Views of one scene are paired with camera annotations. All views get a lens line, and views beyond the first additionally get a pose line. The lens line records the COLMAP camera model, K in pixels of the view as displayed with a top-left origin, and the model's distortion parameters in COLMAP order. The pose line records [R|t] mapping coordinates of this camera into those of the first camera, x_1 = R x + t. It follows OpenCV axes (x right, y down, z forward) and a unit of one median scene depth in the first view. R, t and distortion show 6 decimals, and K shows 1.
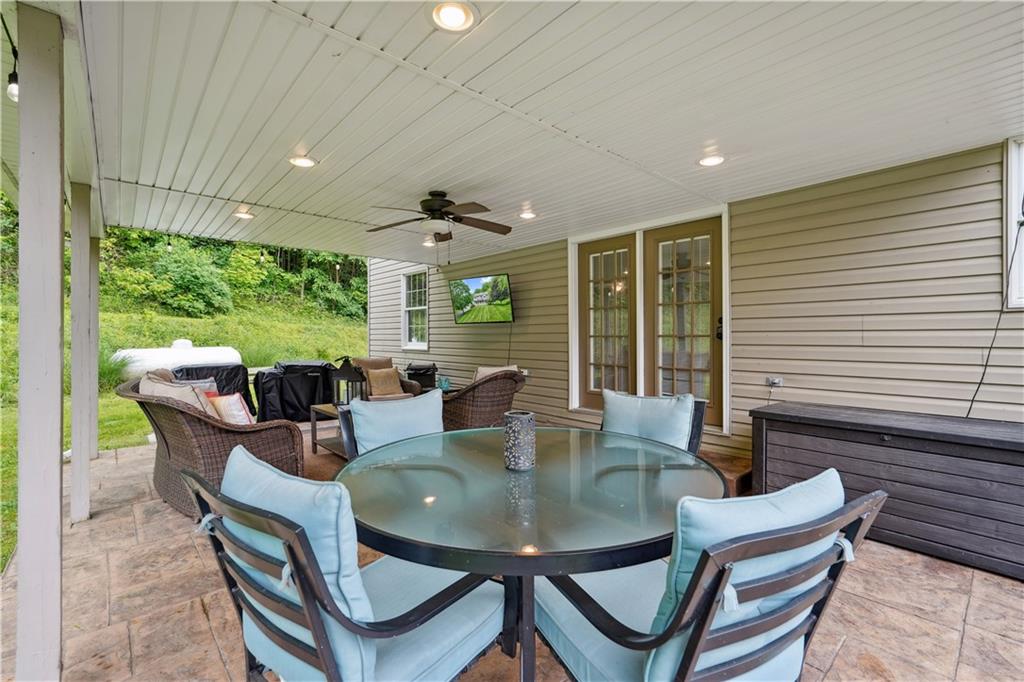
lens RADIAL K [[466.4, 0, 515.1], [0, 466.4, 340.7], [0, 0, 1]] dist [-0.002699, 0.000788]
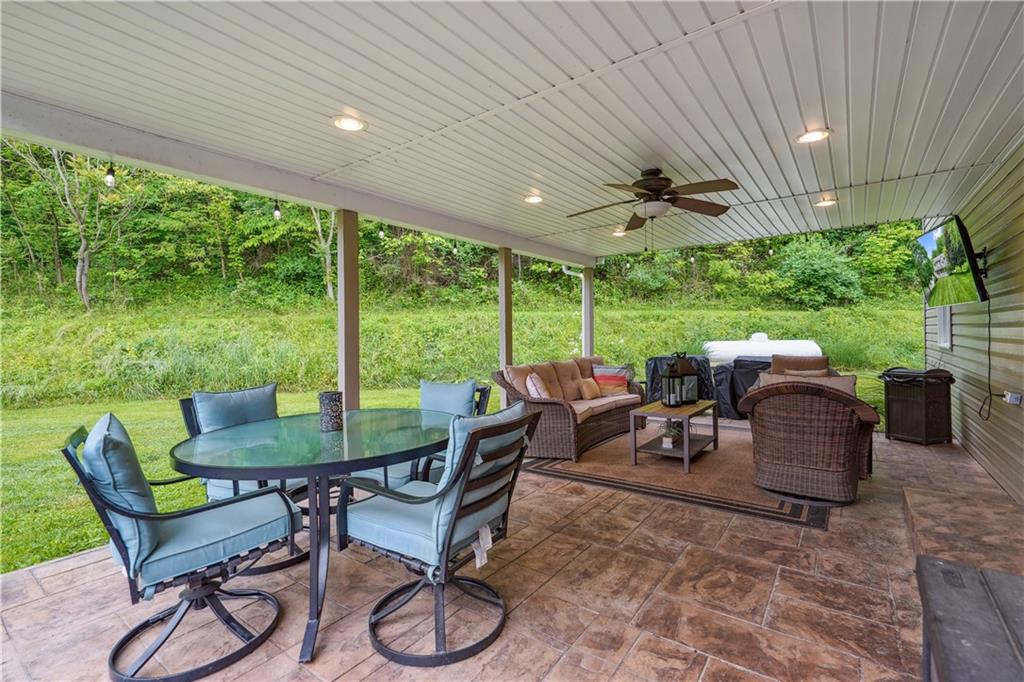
lens RADIAL K [[466.4, 0, 514.2], [0, 466.4, 336.2], [0, 0, 1]] dist [-0.002699, 0.000788]
pose [[0.222706, 0.002762, -0.974882, 0.177368], [0.006517, 0.999969, 0.004322, -0.002472], [0.974864, -0.007315, 0.222682, 0.149227]]
